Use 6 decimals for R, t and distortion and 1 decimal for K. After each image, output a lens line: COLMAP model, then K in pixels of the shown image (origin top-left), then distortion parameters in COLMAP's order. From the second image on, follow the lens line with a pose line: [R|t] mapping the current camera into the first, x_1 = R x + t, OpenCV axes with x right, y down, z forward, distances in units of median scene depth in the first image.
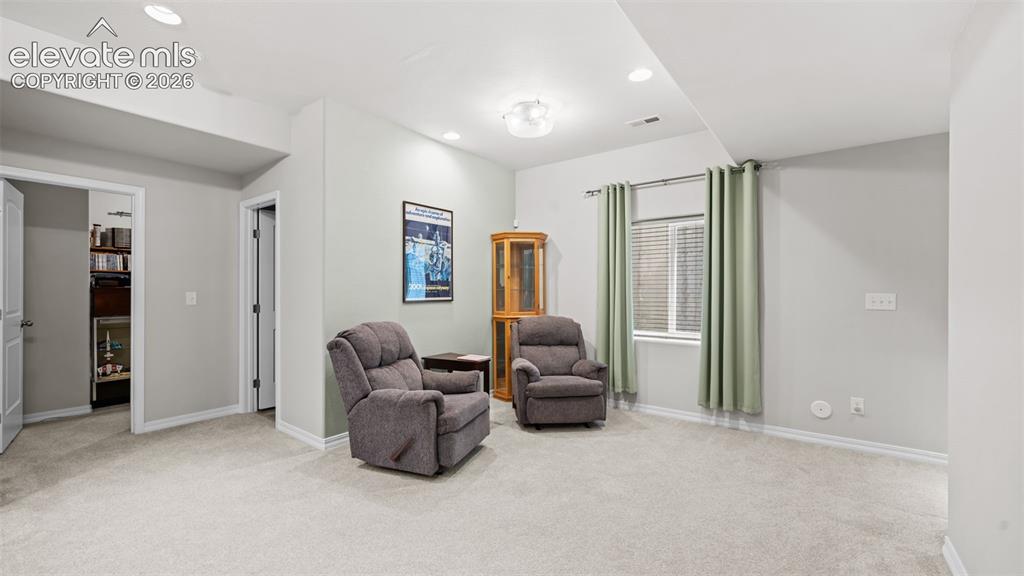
lens RADIAL K [[413.2, 0, 509.3], [0, 413.2, 290.4], [0, 0, 1]] dist [0.000657, -0.000439]
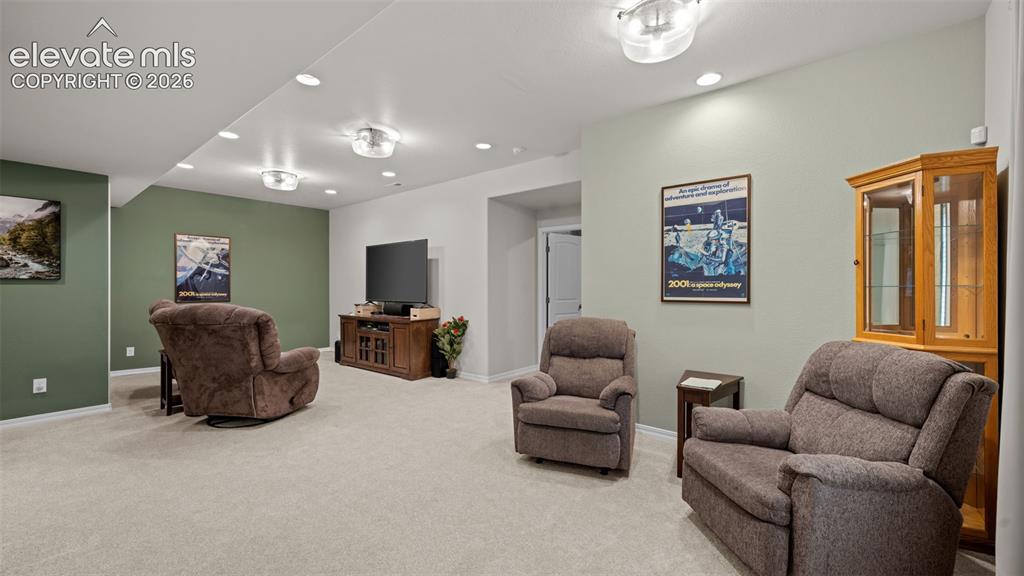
lens RADIAL K [[413.2, 0, 509.3], [0, 413.2, 290.4], [0, 0, 1]] dist [0.000657, -0.000439]
pose [[-0.050357, -0.002900, -0.998727, 0.599811], [-0.011728, 0.999929, -0.002312, 0.010127], [0.998662, 0.011597, -0.050387, 0.663081]]
